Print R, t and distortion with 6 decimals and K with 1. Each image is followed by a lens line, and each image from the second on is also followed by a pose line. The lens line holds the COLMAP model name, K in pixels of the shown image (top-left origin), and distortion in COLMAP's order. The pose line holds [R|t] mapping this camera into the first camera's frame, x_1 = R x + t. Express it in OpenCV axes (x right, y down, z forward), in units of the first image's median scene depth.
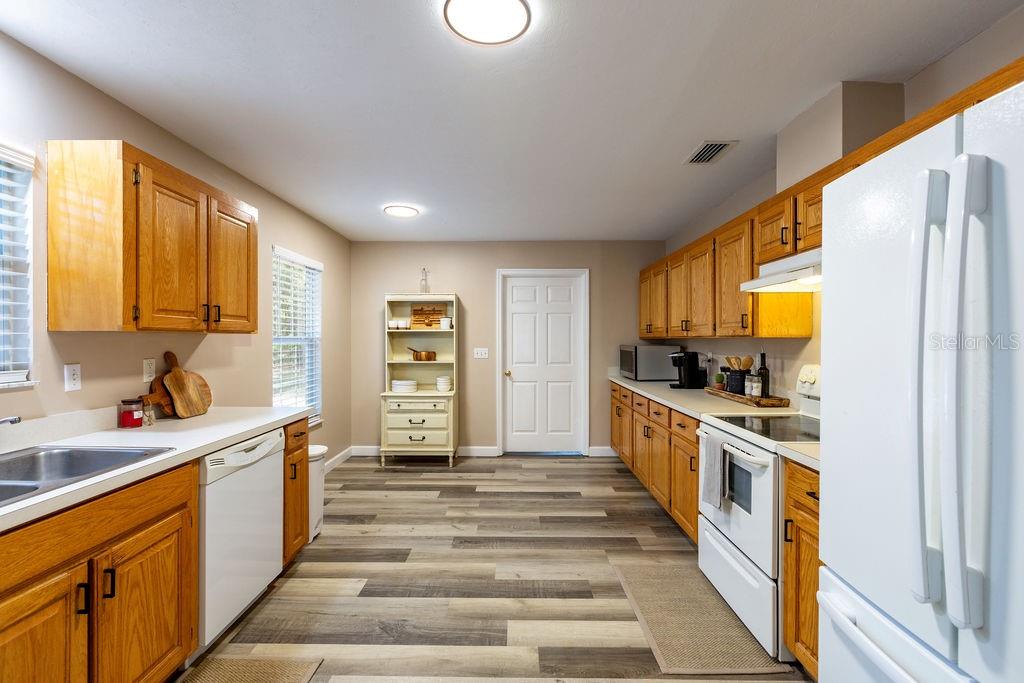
lens RADIAL K [[457.8, 0, 512.0], [0, 457.8, 339.9], [0, 0, 1]] dist [-0.000629, 0.000477]
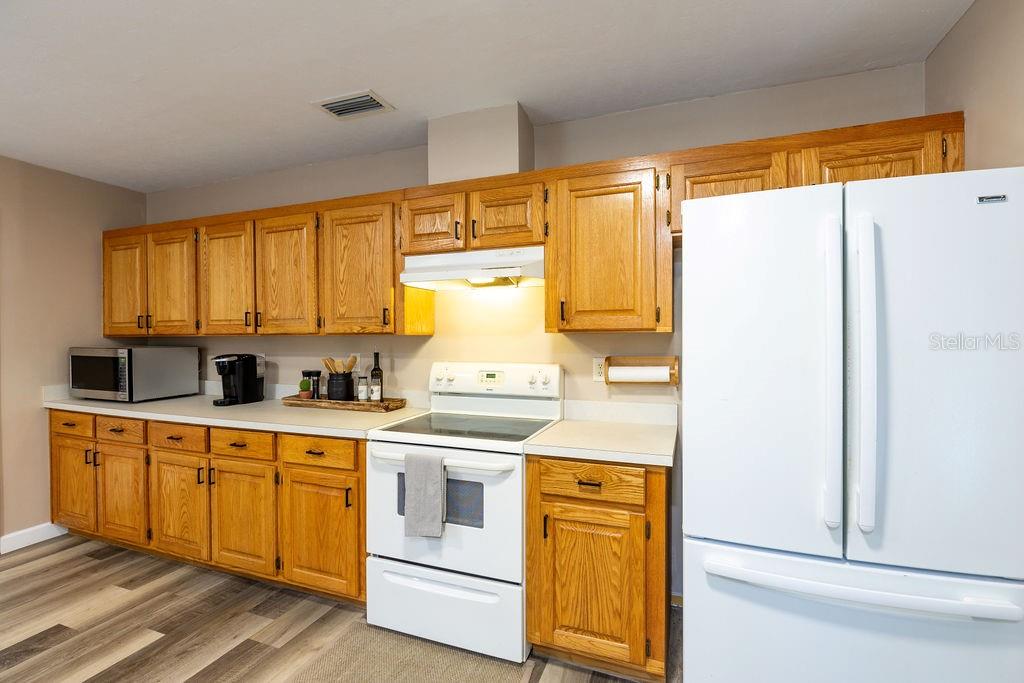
lens RADIAL K [[462.9, 0, 512.6], [0, 462.9, 340.6], [0, 0, 1]] dist [-0.008216, 0.000246]
pose [[0.347779, -0.011260, 0.937509, -0.220649], [0.004946, 0.999936, 0.010176, -0.002565], [-0.937564, 0.001098, 0.347812, 0.424078]]
